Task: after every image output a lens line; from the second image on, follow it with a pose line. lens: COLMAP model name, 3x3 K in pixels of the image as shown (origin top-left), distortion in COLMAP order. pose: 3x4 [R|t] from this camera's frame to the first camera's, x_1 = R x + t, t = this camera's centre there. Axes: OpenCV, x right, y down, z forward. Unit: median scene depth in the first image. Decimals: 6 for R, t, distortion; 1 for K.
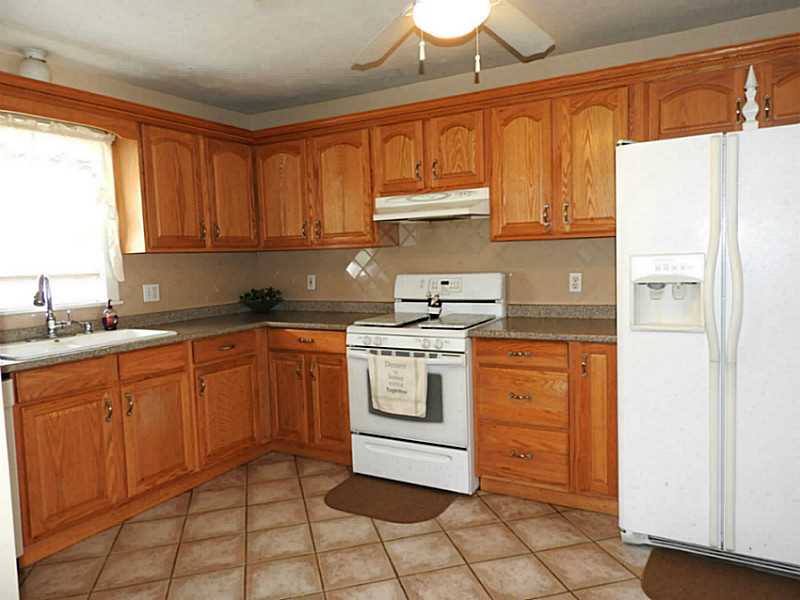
lens RADIAL K [[569.9, 0, 400.0], [0, 569.9, 300.0], [0, 0, 1]] dist [-0.000061, -0.001188]
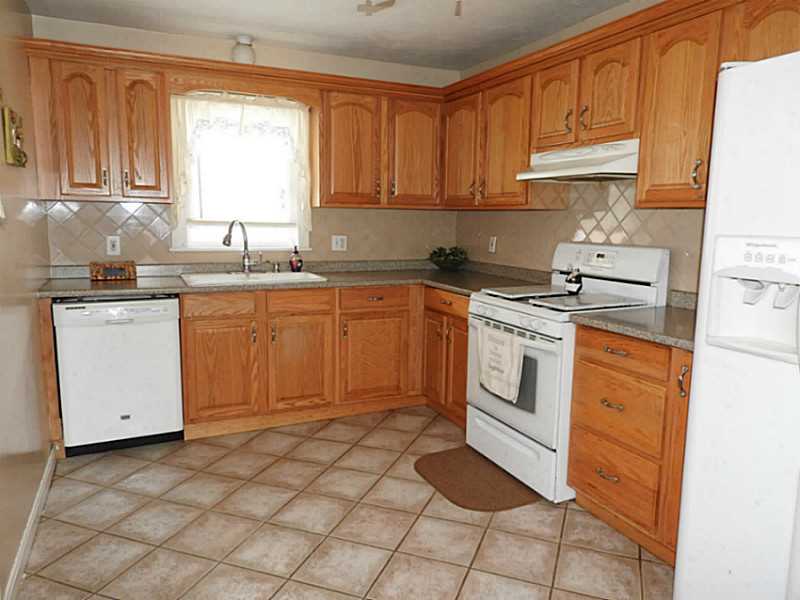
lens RADIAL K [[569.9, 0, 400.0], [0, 569.9, 300.0], [0, 0, 1]] dist [-0.000061, -0.001188]
pose [[0.811008, 0.128344, -0.570784, 0.365038], [-0.087112, 0.991256, 0.099116, -0.026014], [0.578514, -0.030662, 0.815096, 0.162173]]
